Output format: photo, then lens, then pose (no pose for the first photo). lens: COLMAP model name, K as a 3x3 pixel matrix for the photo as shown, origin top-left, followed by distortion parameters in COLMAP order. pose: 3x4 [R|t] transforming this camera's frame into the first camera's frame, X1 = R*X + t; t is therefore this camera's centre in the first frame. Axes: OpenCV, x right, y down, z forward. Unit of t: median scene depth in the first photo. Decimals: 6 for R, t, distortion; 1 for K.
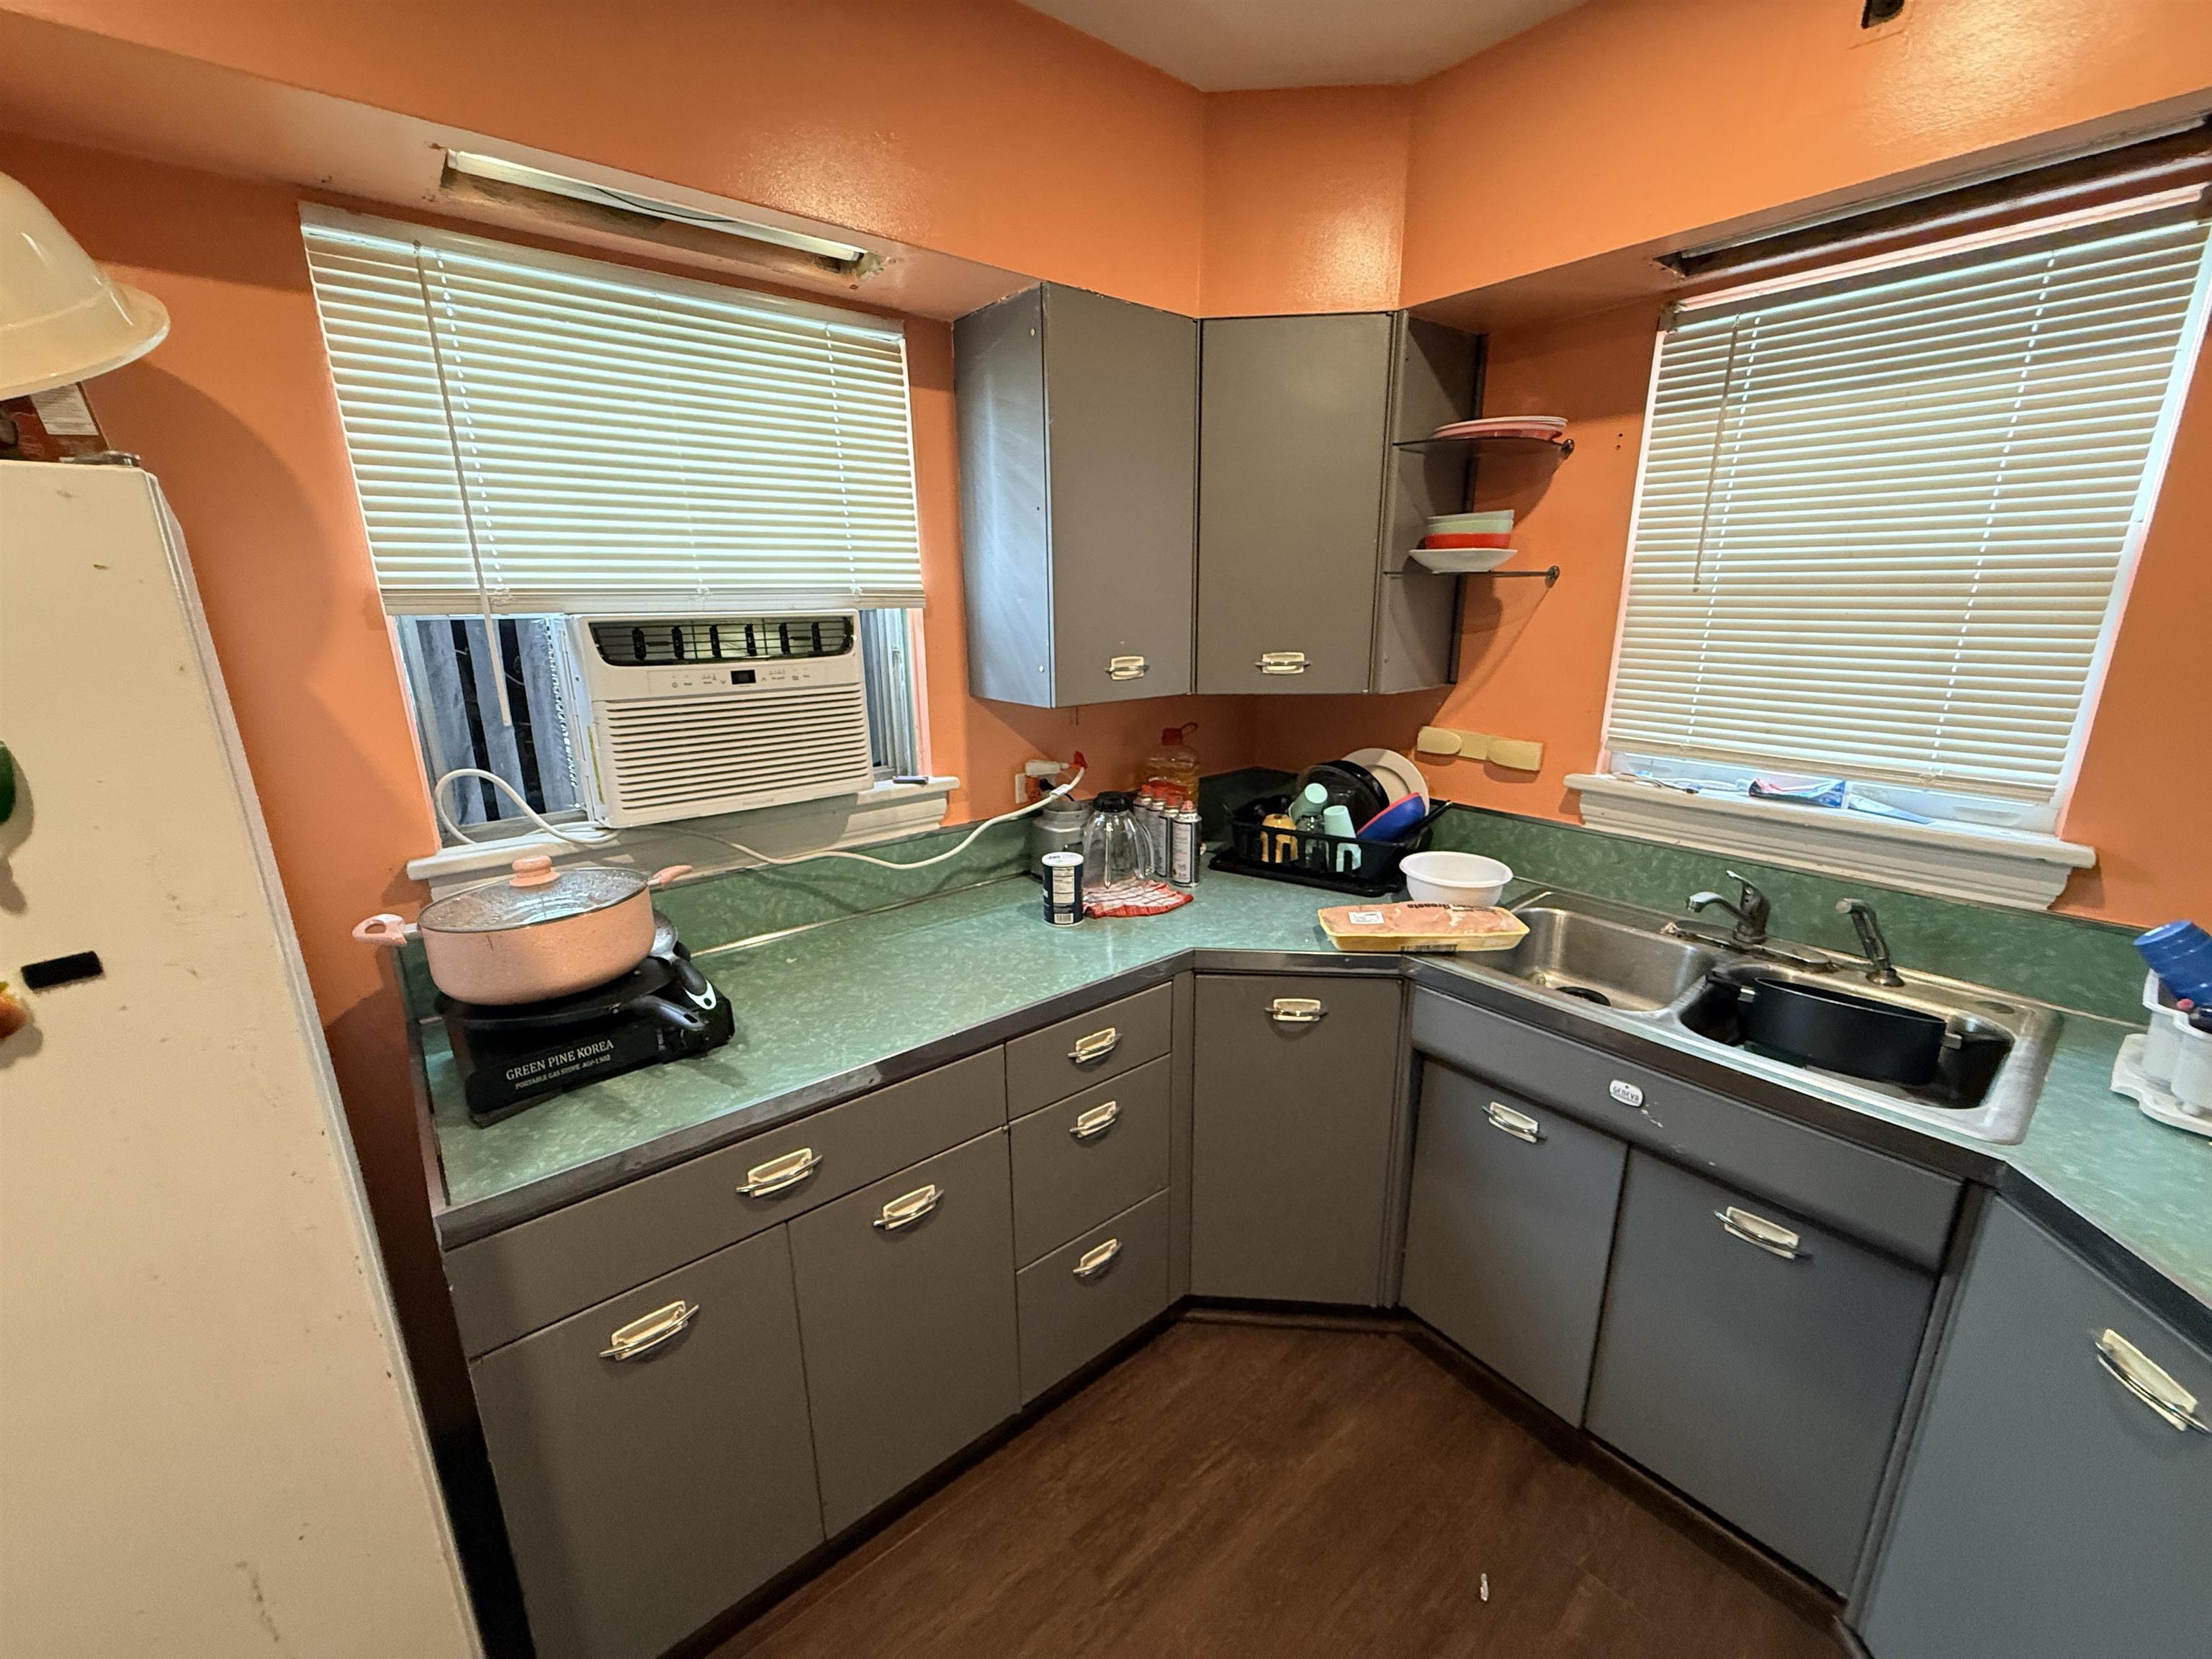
lens RADIAL K [[882.3, 0, 1106.0], [0, 882.3, 829.5], [0, 0, 1]] dist [-0.000766, 0.000470]
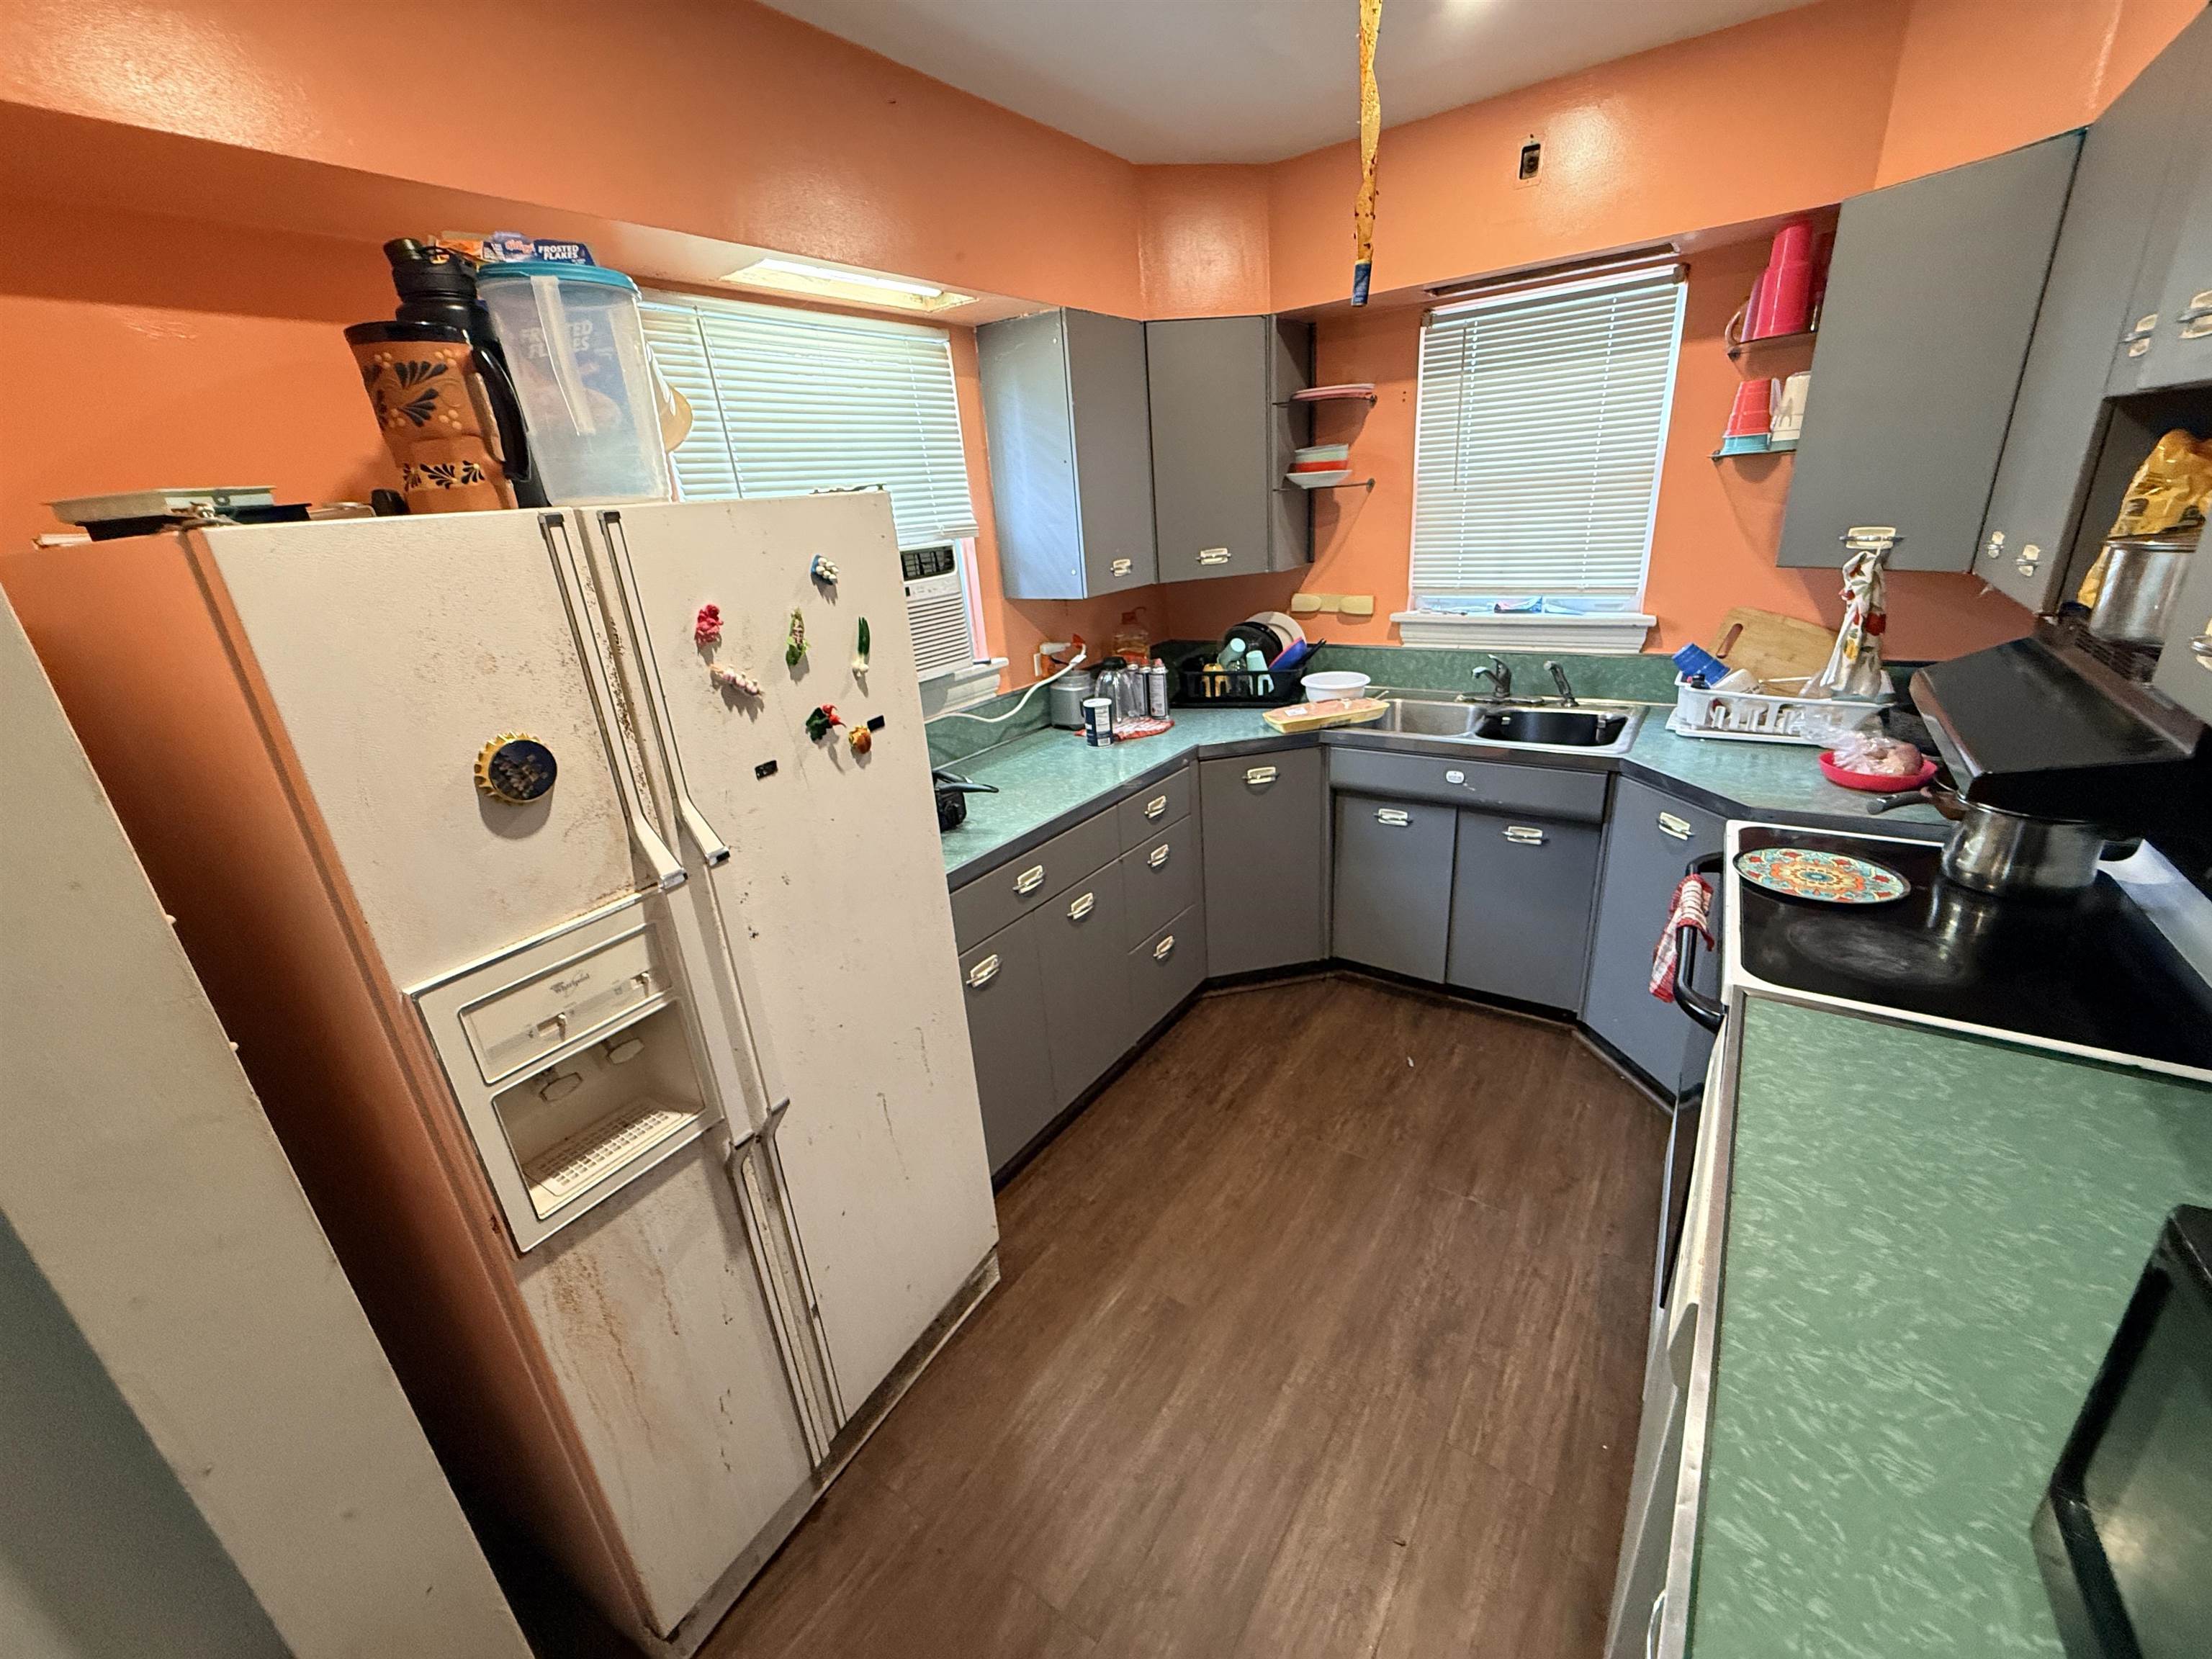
lens RADIAL K [[882.3, 0, 1106.0], [0, 882.3, 829.5], [0, 0, 1]] dist [-0.000766, 0.000470]
pose [[0.961631, -0.152295, 0.228195, -0.410112], [0.131703, 0.985925, 0.102990, 0.094268], [-0.240667, -0.068985, 0.968153, -0.457449]]
